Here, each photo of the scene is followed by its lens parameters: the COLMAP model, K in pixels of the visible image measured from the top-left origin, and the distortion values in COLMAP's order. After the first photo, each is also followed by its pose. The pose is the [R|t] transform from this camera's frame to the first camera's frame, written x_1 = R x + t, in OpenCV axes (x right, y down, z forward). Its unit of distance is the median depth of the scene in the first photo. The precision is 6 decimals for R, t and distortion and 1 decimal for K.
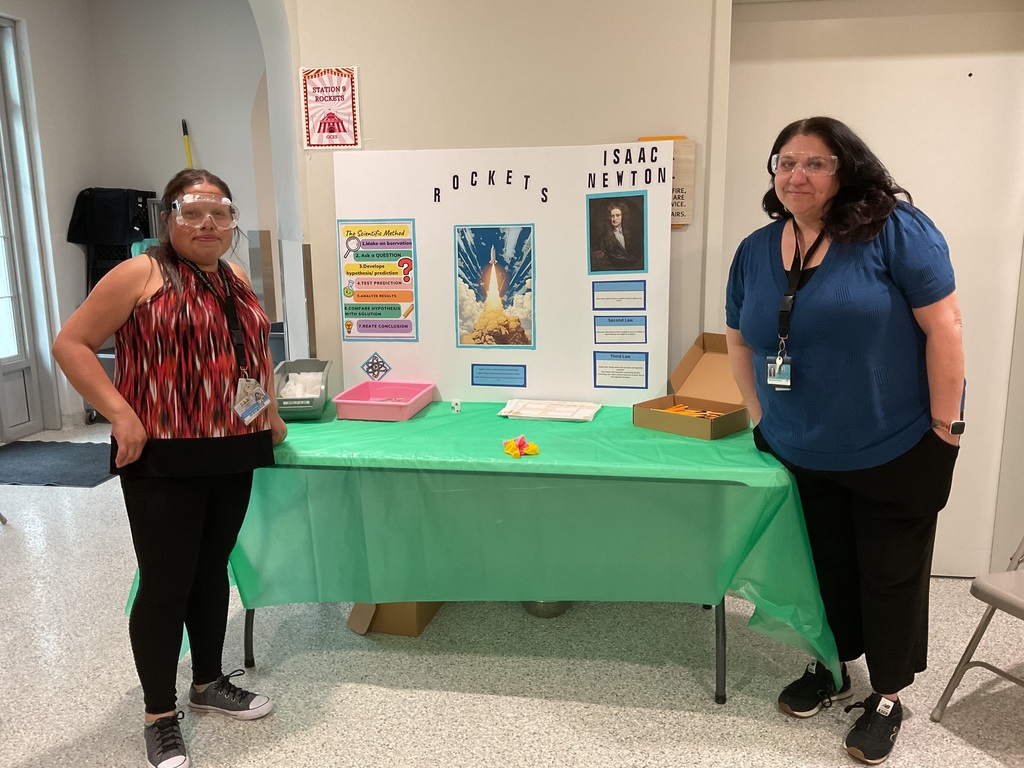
lens RADIAL K [[845.2, 0, 512.0], [0, 845.2, 384.0], [0, 0, 1]] dist [0.065932, -0.149671]
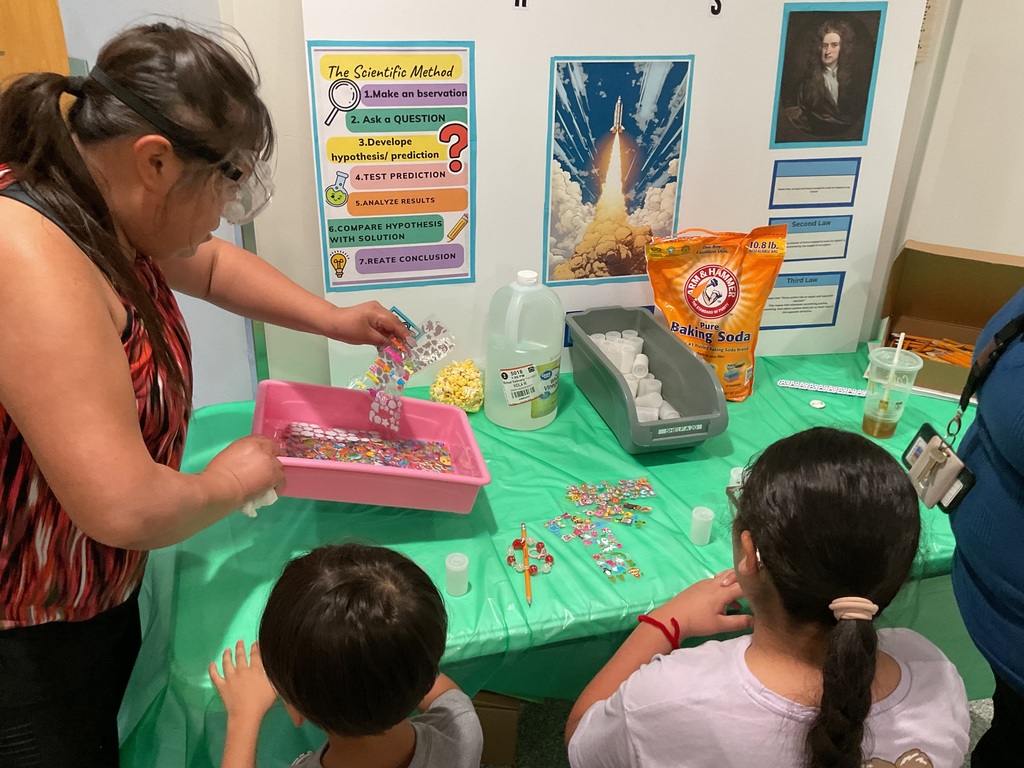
lens RADIAL K [[845.2, 0, 512.0], [0, 845.2, 384.0], [0, 0, 1]] dist [0.065932, -0.149671]
pose [[0.900470, -0.153438, 0.406952, -0.329159], [0.047695, 0.964895, 0.258270, -0.129715], [-0.432294, -0.213155, 0.876177, 0.513249]]
